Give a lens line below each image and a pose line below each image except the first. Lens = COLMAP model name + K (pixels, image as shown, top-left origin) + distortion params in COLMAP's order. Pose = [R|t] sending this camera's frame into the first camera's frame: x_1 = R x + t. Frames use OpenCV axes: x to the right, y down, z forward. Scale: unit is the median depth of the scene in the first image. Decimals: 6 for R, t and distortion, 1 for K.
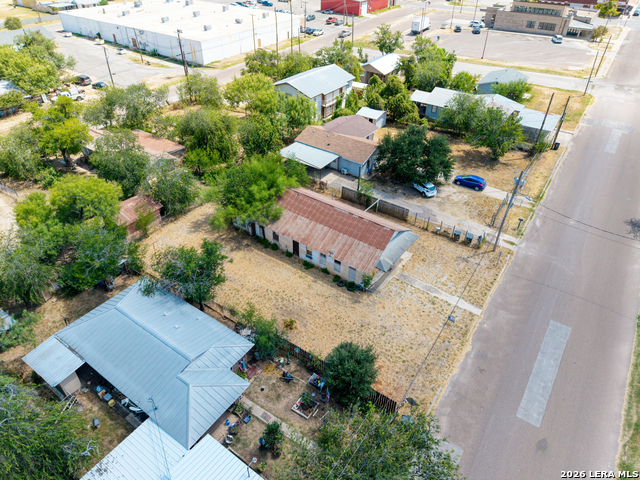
lens RADIAL K [[448.2, 0, 319.3], [0, 448.2, 226.8], [0, 0, 1]] dist [0.008461, -0.004226]
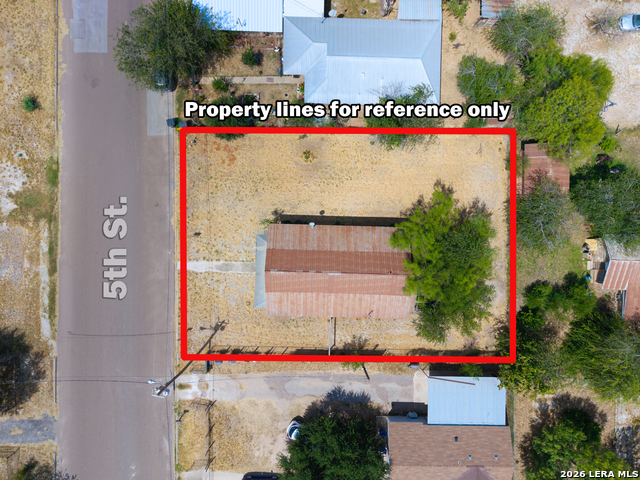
lens RADIAL K [[448.2, 0, 319.3], [0, 448.2, 226.8], [0, 0, 1]] dist [0.008461, -0.004226]
pose [[-0.825499, 0.562342, -0.048186, 0.061768], [-0.358233, -0.456068, 0.814660, -0.736429], [0.436142, 0.689763, 0.577933, 0.406163]]
